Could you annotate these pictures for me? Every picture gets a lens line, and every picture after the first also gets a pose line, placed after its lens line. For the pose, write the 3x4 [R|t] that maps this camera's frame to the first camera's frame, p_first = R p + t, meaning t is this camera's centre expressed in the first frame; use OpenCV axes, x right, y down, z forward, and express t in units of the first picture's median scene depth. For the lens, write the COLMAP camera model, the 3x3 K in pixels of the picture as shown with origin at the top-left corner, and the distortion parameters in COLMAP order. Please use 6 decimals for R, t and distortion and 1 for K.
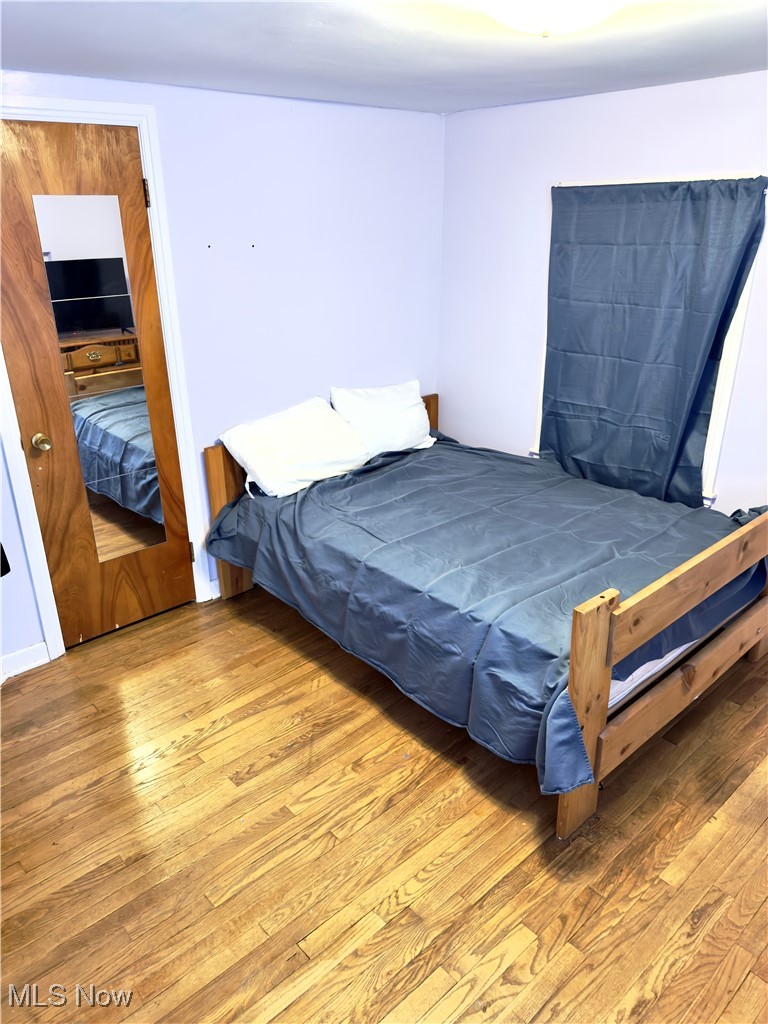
lens RADIAL K [[720.9, 0, 384.0], [0, 720.9, 512.0], [0, 0, 1]] dist [-0.001985, -0.006220]
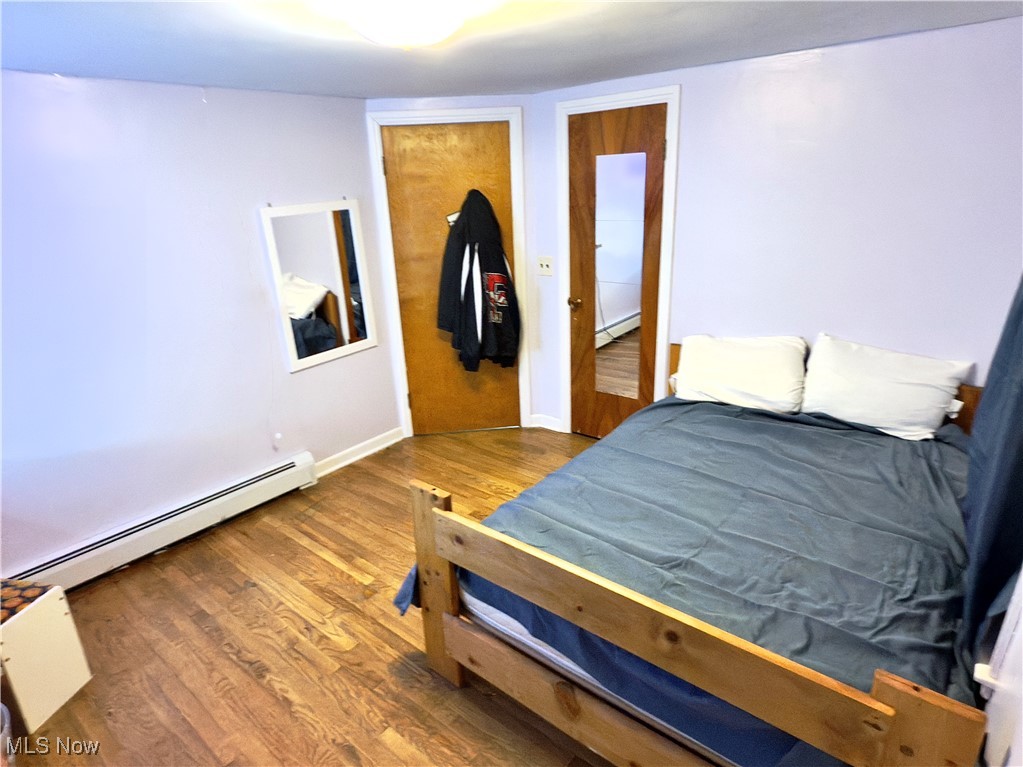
lens RADIAL K [[576.4, 0, 511.5], [0, 576.4, 383.5], [0, 0, 1]] dist [0.001759, 0.000401]
pose [[0.159415, 0.339424, -0.927026, 1.139423], [-0.336187, 0.901573, 0.272293, -0.345784], [0.928205, 0.268247, 0.257835, 0.810181]]
